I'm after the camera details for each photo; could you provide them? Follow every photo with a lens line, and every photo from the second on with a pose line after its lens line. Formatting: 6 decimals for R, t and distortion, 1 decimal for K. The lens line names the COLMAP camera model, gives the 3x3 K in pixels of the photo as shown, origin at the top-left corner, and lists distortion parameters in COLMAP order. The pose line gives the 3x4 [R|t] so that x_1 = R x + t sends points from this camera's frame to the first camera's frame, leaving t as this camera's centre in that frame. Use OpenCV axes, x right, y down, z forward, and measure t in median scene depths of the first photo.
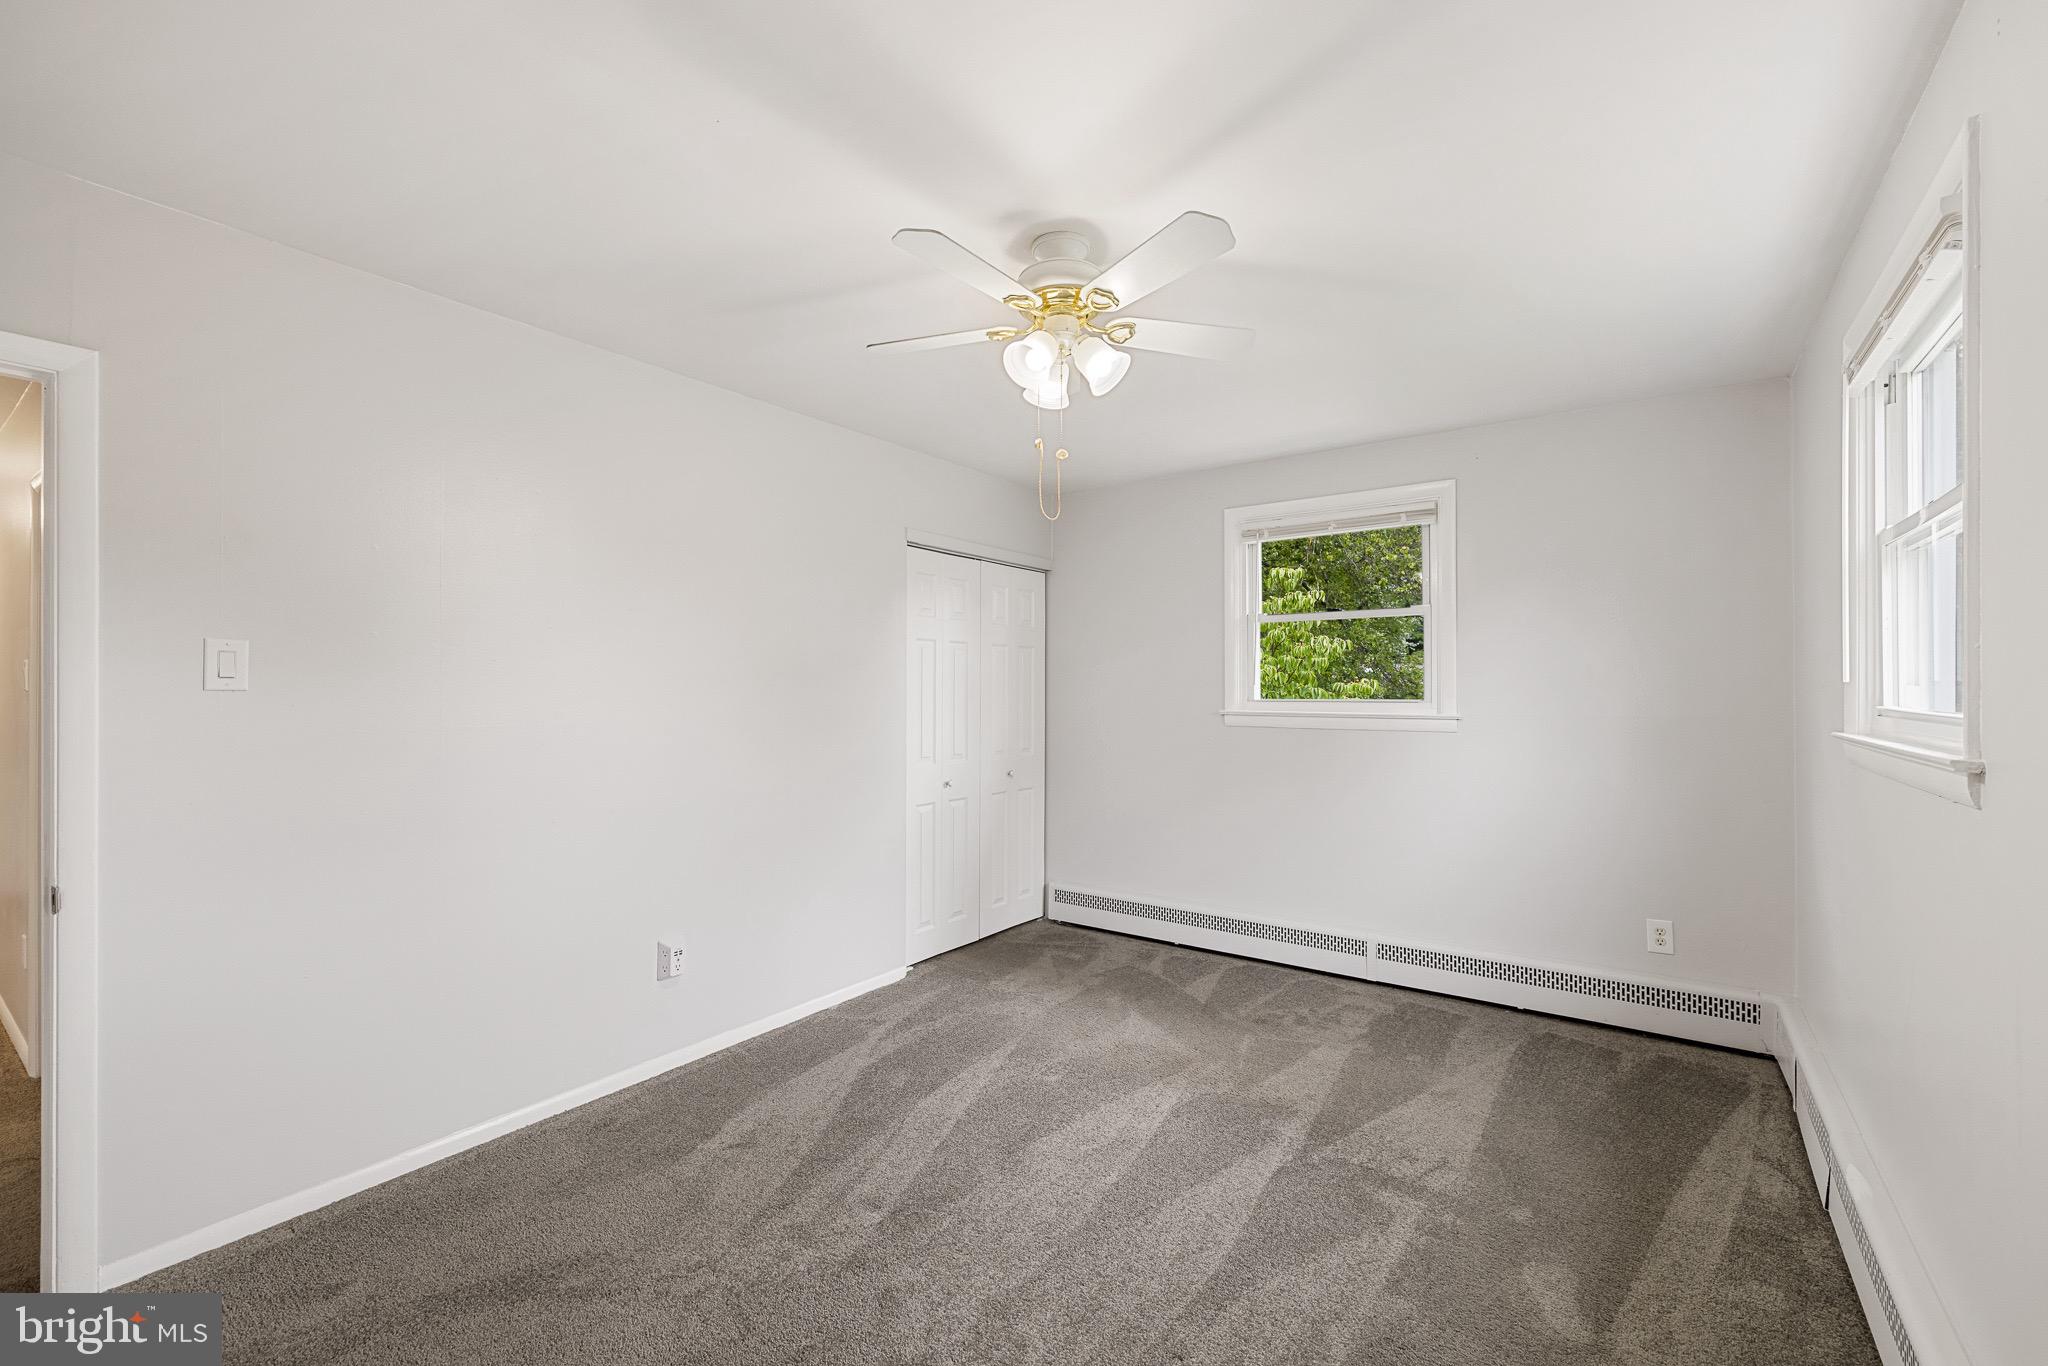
lens RADIAL K [[865.5, 0, 984.8], [0, 865.5, 683.1], [0, 0, 1]] dist [-0.000475, -0.000073]
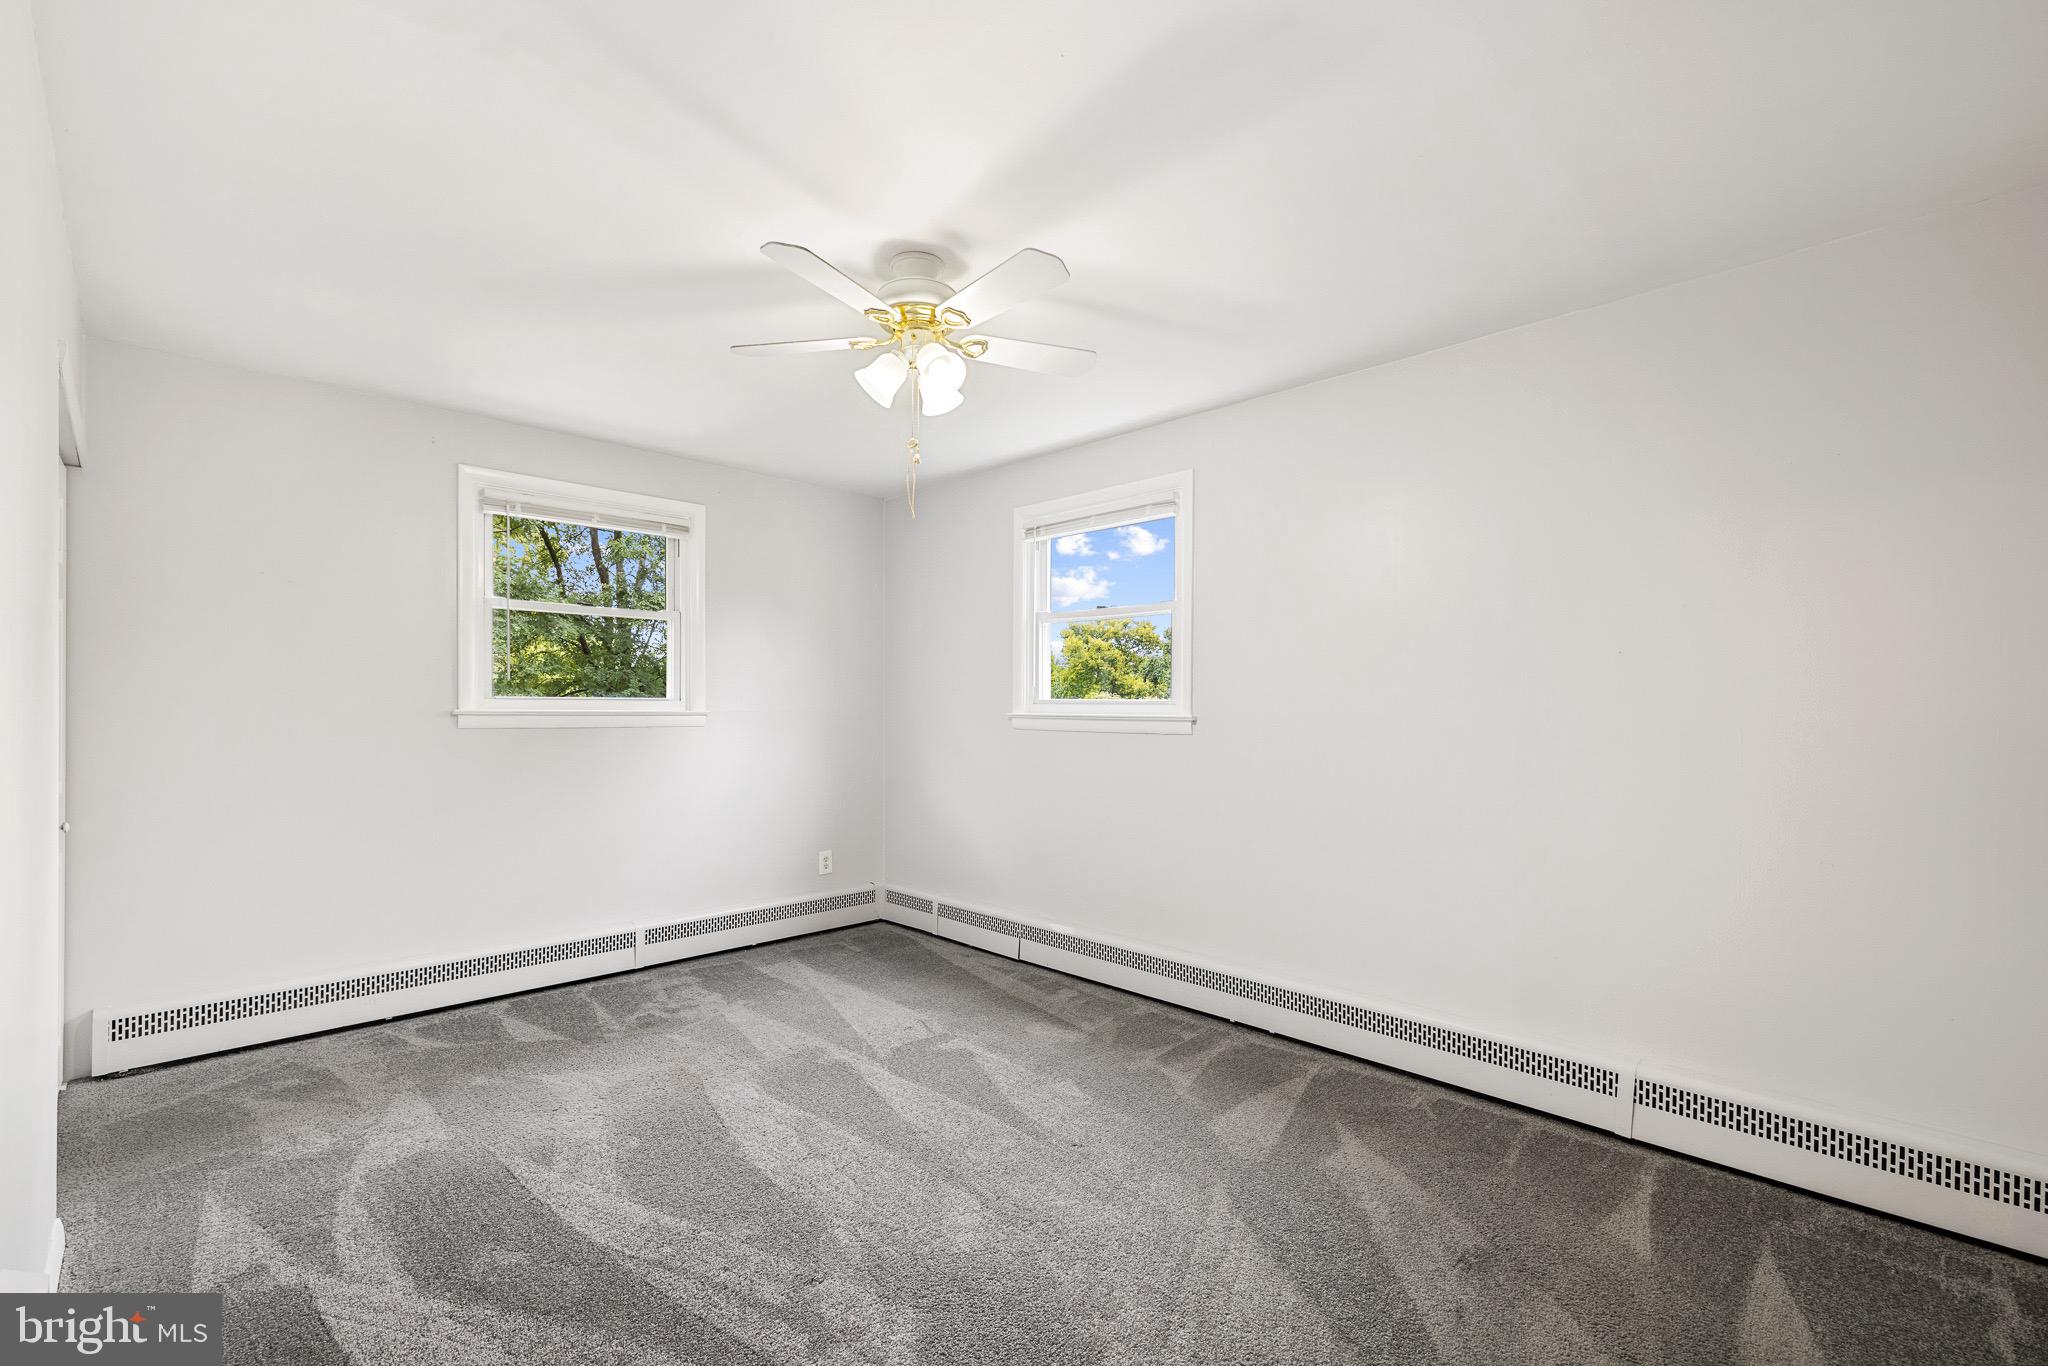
lens RADIAL K [[904.7, 0, 1025.1], [0, 904.7, 705.6], [0, 0, 1]] dist [0.020074, -0.000310]
pose [[0.140355, 0.004197, 0.990092, -0.598387], [-0.013142, 0.999911, -0.002375, 0.027421], [-0.990014, -0.012679, 0.140397, 0.414694]]
